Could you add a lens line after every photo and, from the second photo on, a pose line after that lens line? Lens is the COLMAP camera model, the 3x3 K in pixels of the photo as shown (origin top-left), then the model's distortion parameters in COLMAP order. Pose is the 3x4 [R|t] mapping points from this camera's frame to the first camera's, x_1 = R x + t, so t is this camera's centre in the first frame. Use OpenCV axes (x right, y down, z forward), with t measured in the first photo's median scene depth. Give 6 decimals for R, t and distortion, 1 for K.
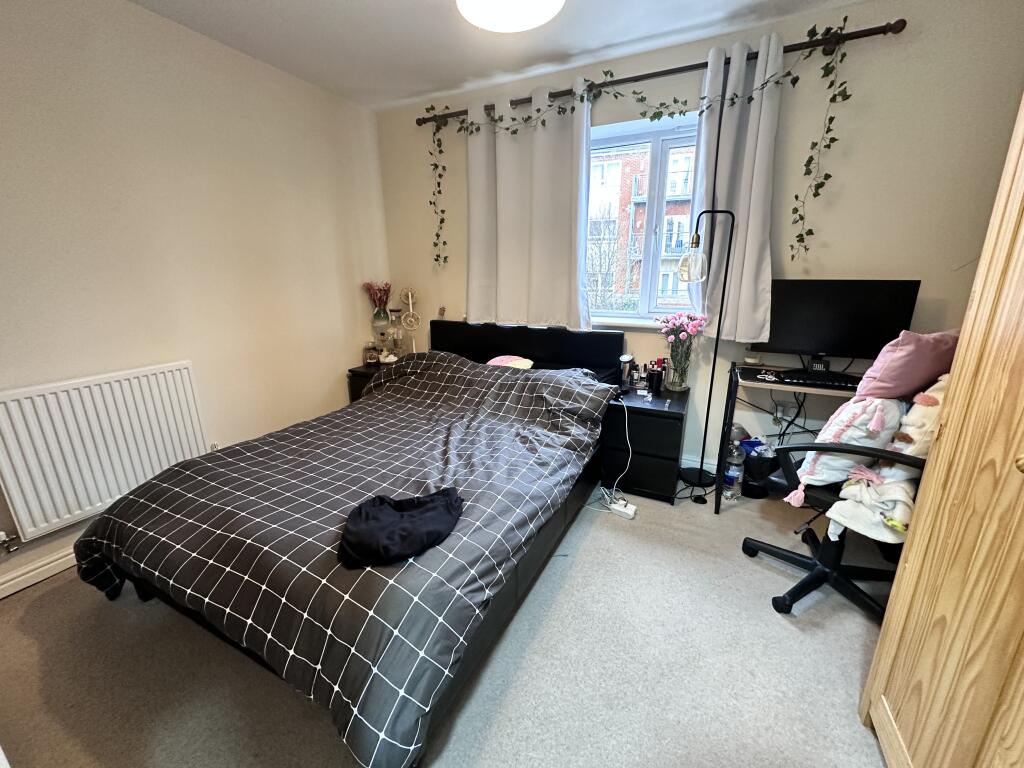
lens RADIAL K [[407.6, 0, 510.5], [0, 407.6, 382.3], [0, 0, 1]] dist [-0.001841, 0.000175]
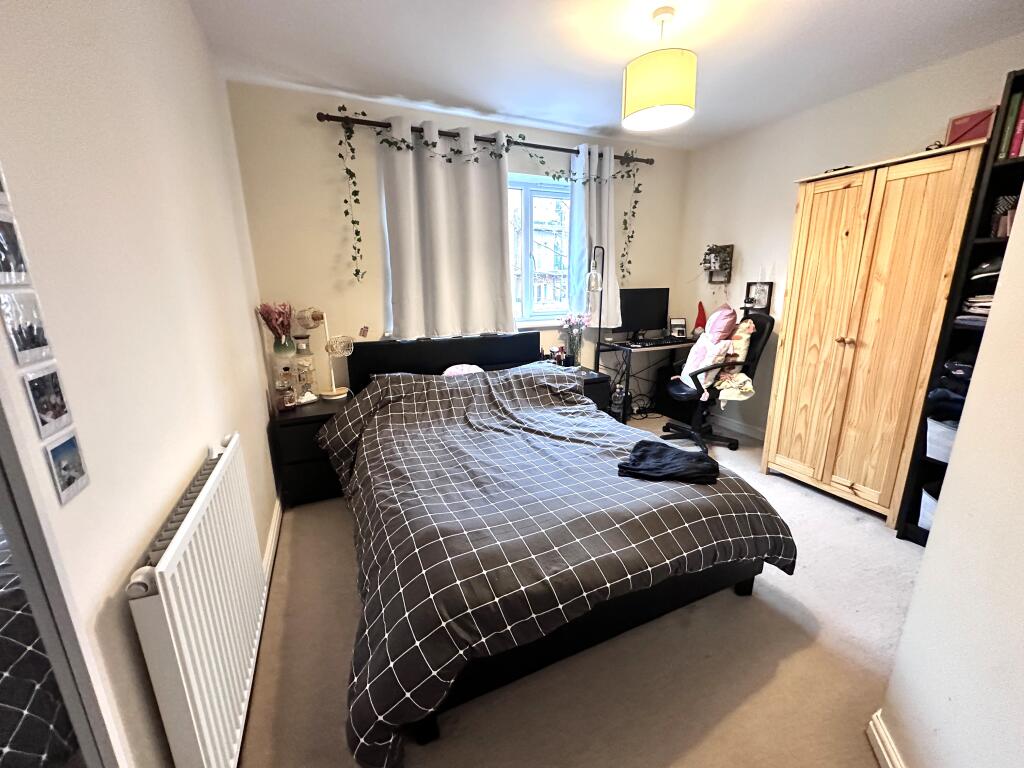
lens RADIAL K [[407.6, 0, 510.5], [0, 407.6, 382.3], [0, 0, 1]] dist [-0.001841, 0.000175]
pose [[0.636166, -0.187107, 0.748521, -0.860316], [0.214002, 0.974876, 0.061809, -0.068633], [-0.741280, 0.120864, 0.660224, 0.238050]]
